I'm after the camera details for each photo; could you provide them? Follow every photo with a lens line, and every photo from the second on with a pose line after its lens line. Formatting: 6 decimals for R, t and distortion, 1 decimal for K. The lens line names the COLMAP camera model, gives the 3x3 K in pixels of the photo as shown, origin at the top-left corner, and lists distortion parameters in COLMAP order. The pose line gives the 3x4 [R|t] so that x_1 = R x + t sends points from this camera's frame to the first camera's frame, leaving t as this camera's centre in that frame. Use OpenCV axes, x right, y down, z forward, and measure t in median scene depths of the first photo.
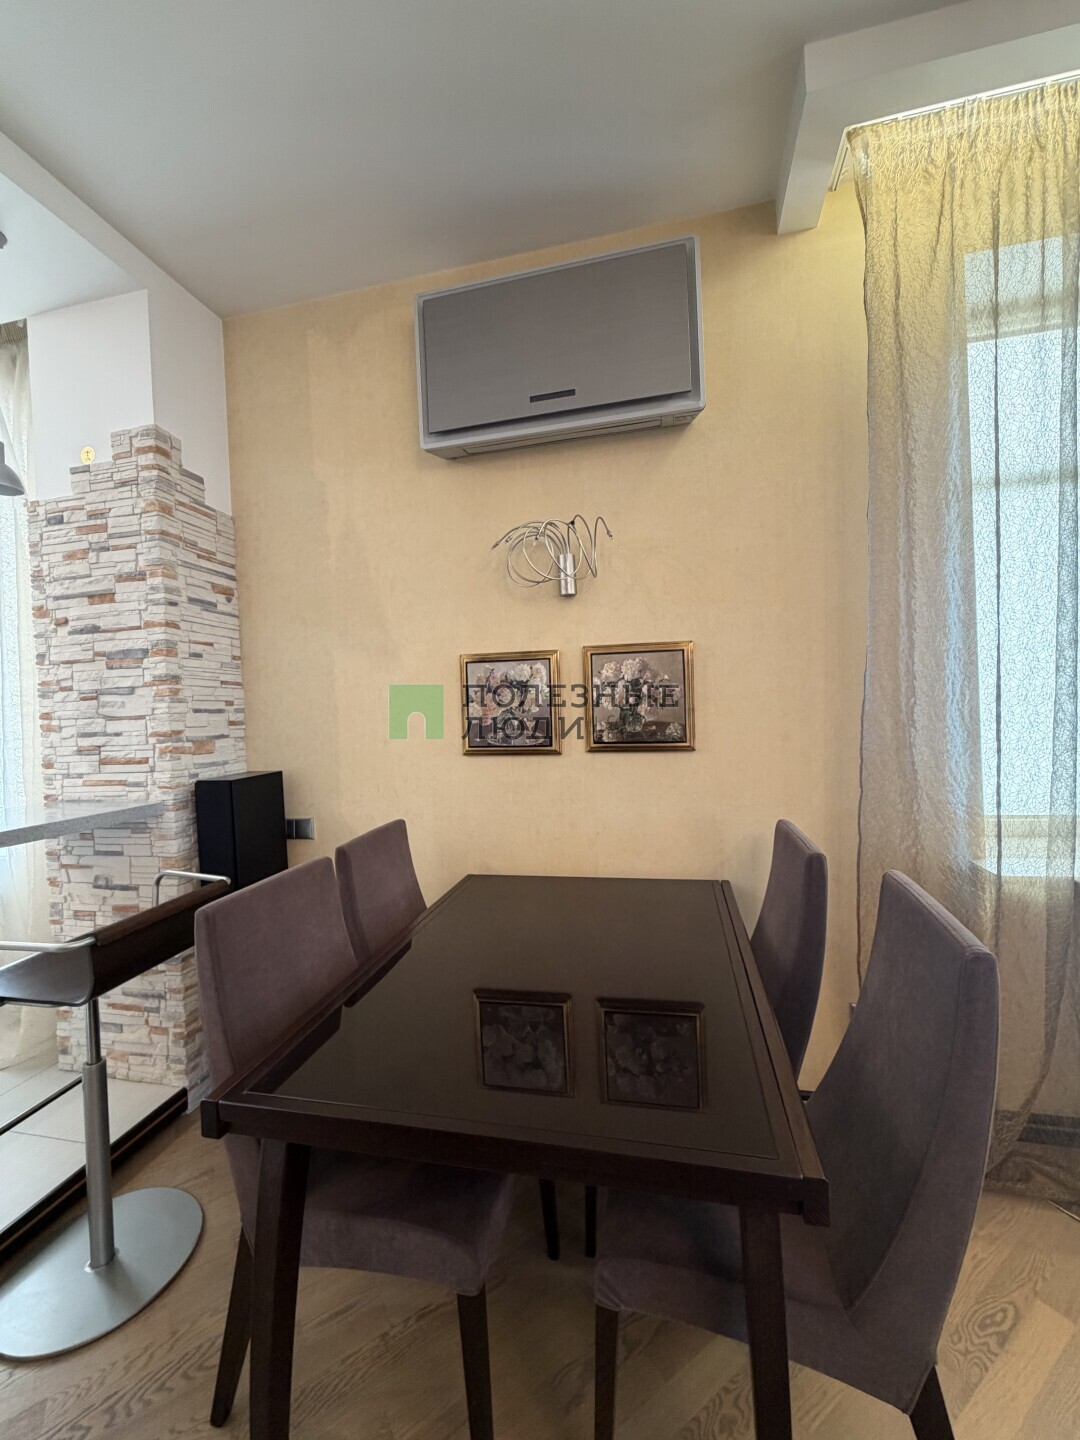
lens RADIAL K [[571.8, 0, 540.3], [0, 571.8, 714.8], [0, 0, 1]] dist [0.001860, -0.000155]
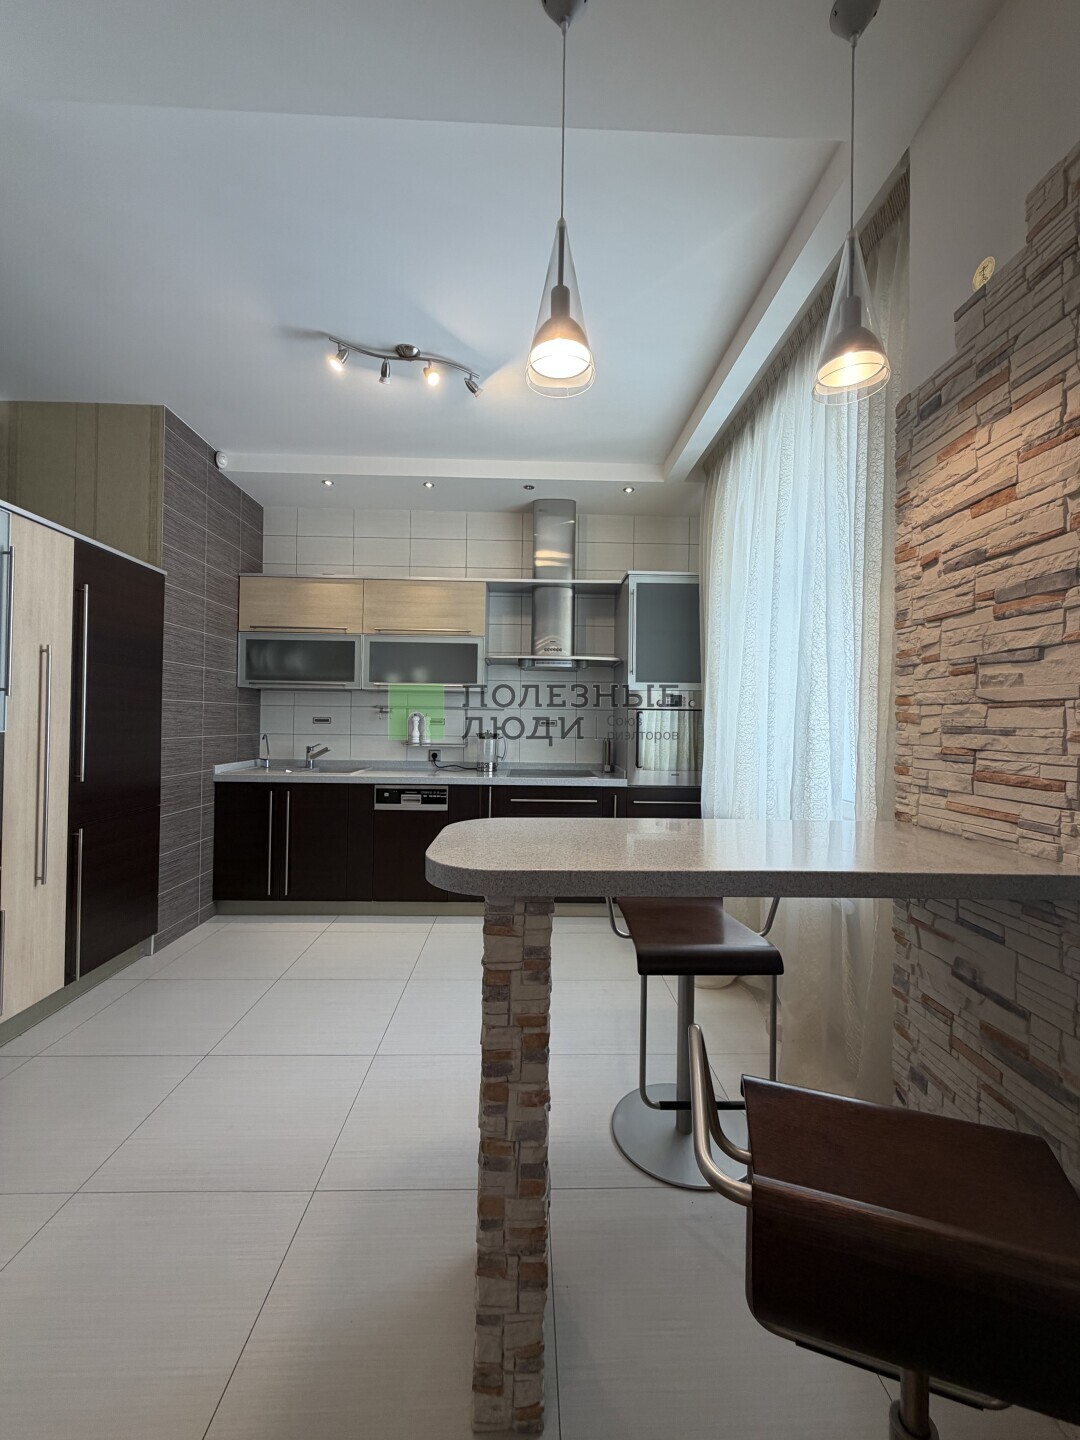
lens RADIAL K [[571.8, 0, 541.4], [0, 571.8, 715.6], [0, 0, 1]] dist [0.001860, -0.000155]
pose [[0.248912, 0.036675, -0.967832, -0.299044], [-0.035566, 0.998955, 0.028708, 0.017388], [0.967873, 0.027276, 0.249956, 0.403642]]
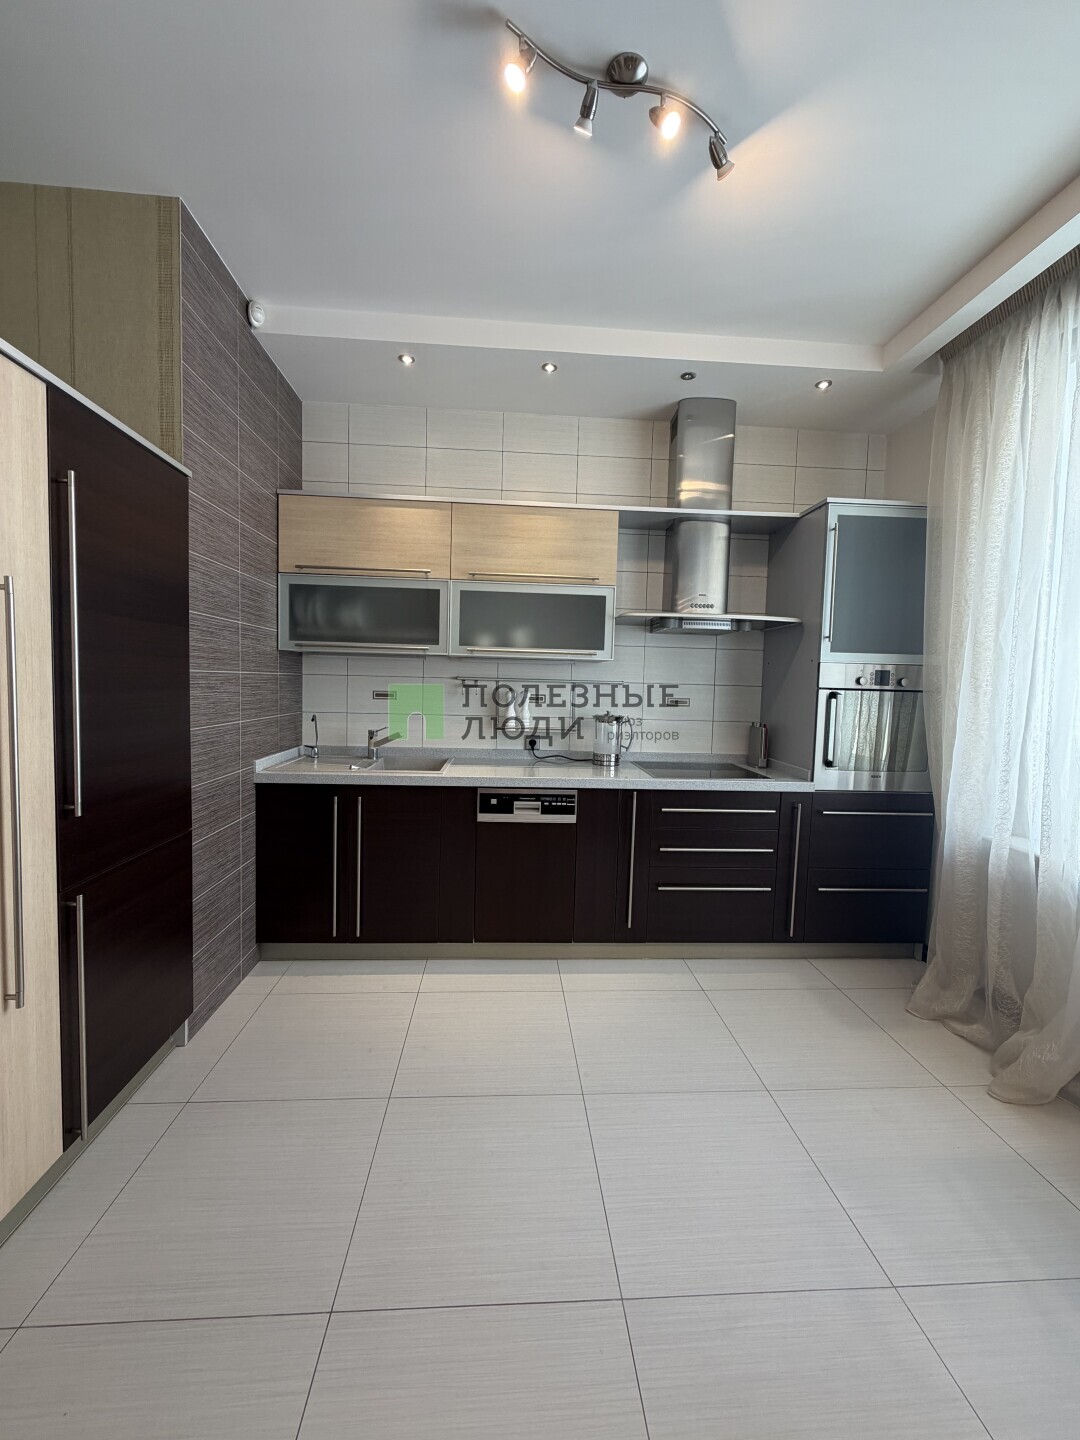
lens RADIAL K [[571.8, 0, 541.2], [0, 571.8, 715.4], [0, 0, 1]] dist [0.001860, -0.000155]
pose [[0.282539, 0.105850, -0.953398, -0.870911], [-0.049550, 0.994177, 0.095693, 0.006473], [0.957975, 0.020204, 0.286138, 0.119235]]
